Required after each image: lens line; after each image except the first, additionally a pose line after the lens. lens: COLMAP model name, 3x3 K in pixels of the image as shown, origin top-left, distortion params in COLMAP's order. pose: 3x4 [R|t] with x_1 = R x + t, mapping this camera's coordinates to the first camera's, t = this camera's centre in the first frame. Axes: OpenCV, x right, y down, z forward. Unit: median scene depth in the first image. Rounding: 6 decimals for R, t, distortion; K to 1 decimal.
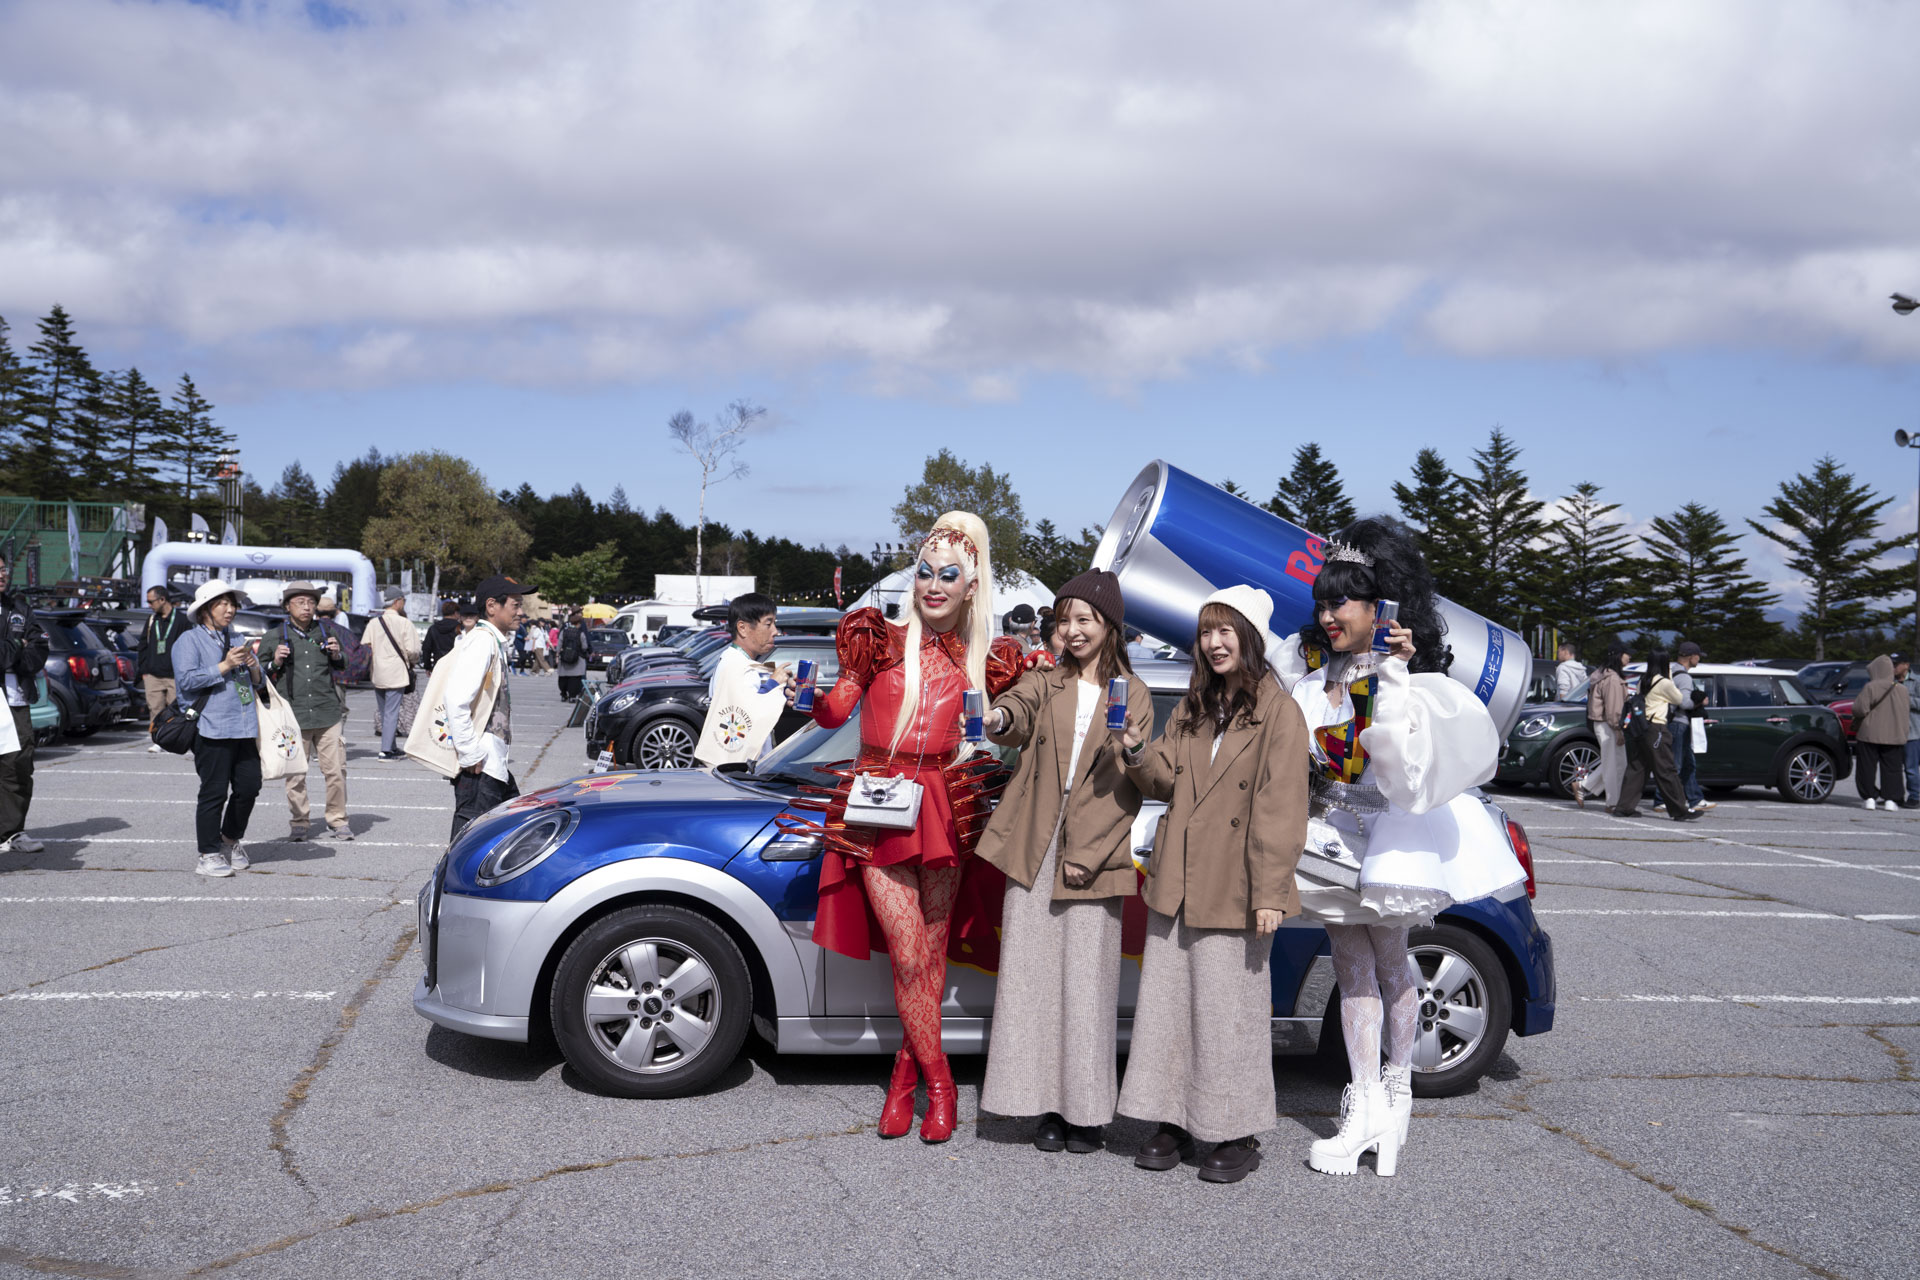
lens RADIAL K [[1904.3, 0, 921.2], [0, 1904.3, 656.0], [0, 0, 1]] dist [0.034719, 0.000000]
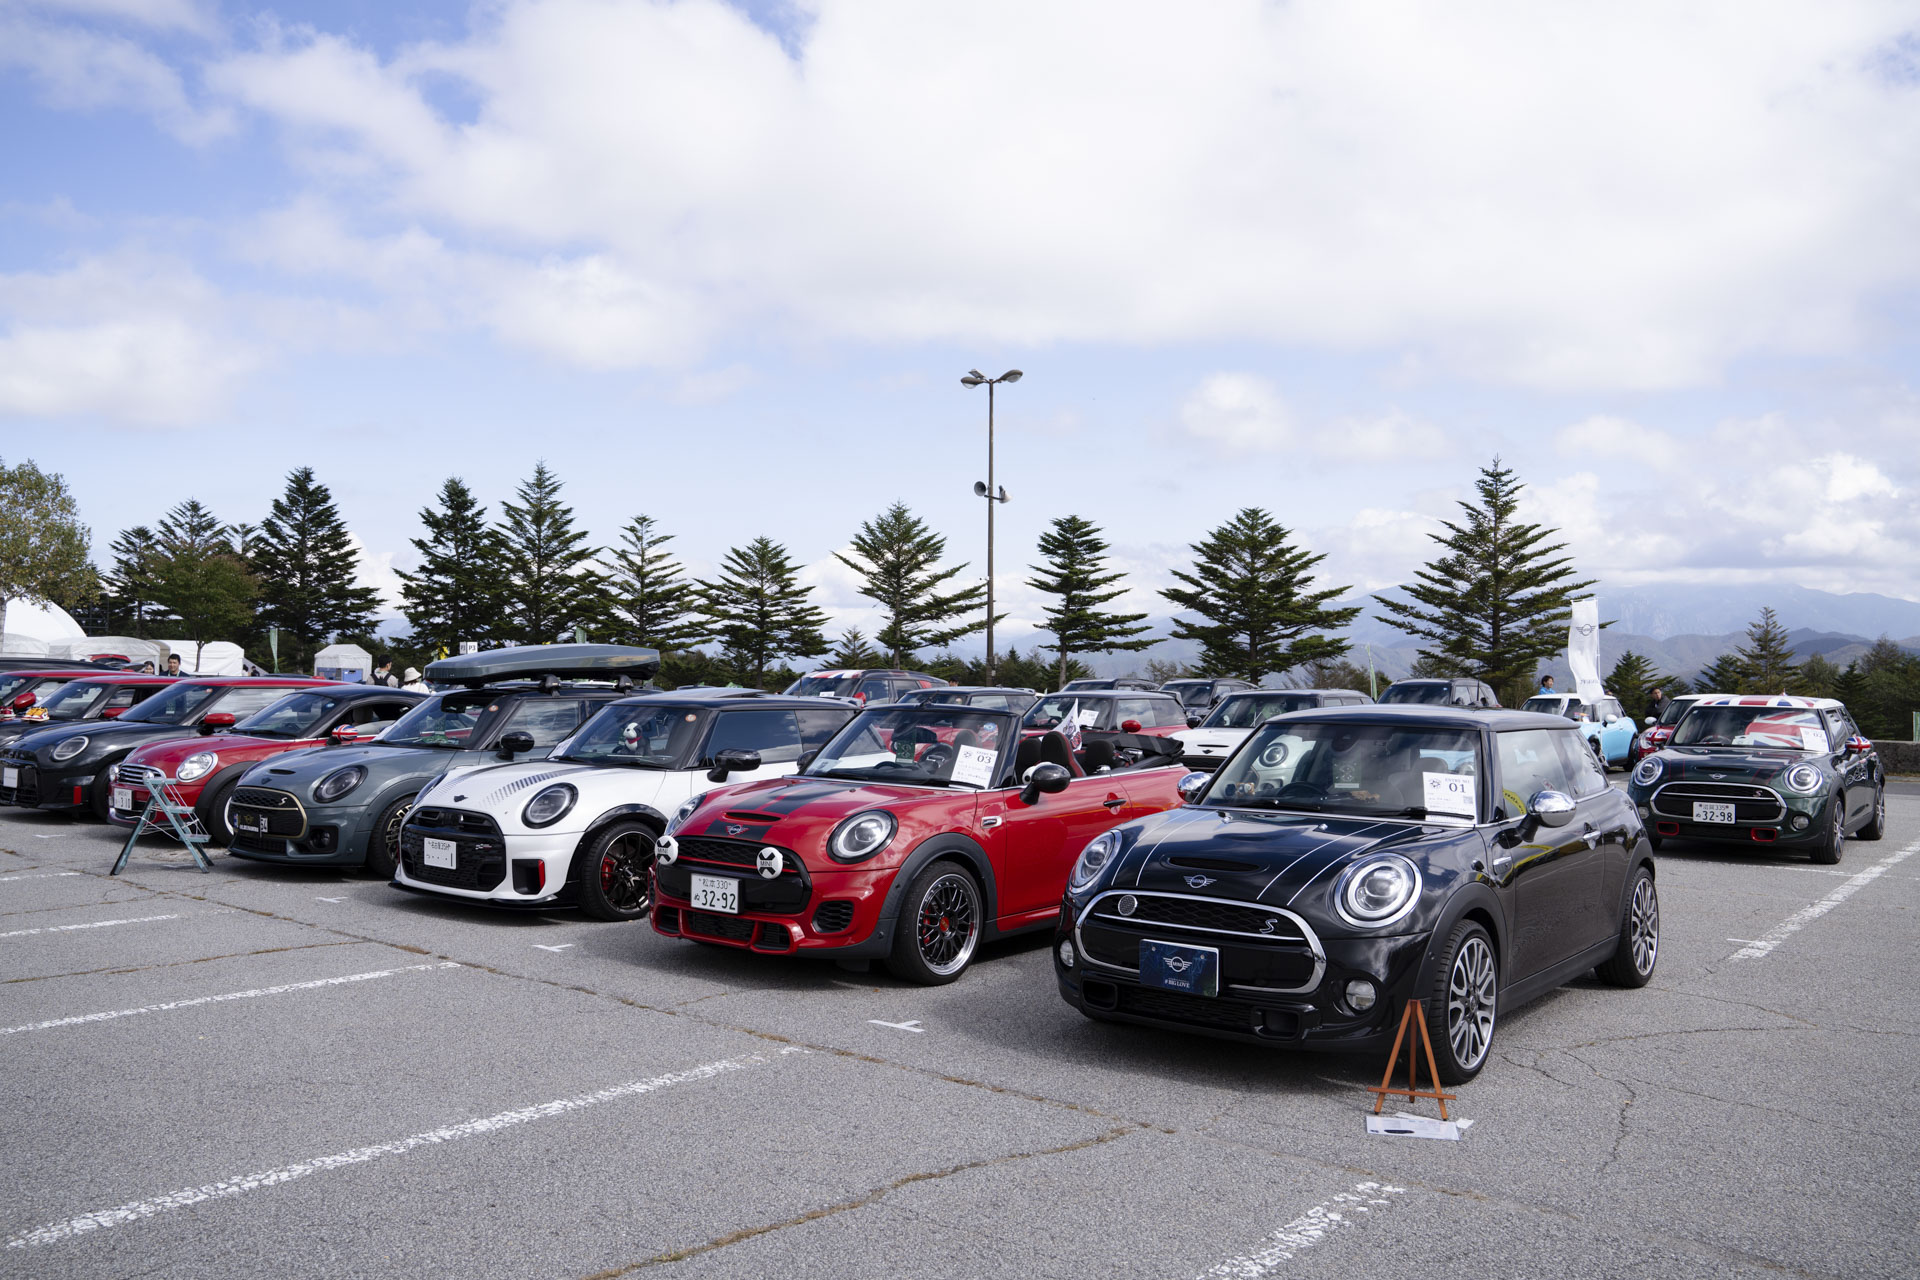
lens RADIAL K [[1591.2, 0, 922.3], [0, 1591.2, 636.0], [0, 0, 1]] dist [-0.066143, 0.011754]
pose [[0.764509, -0.008500, 0.644557, -0.123604], [0.018833, 0.999781, -0.009153, -0.009383], [-0.644338, 0.019137, 0.764501, 0.197438]]
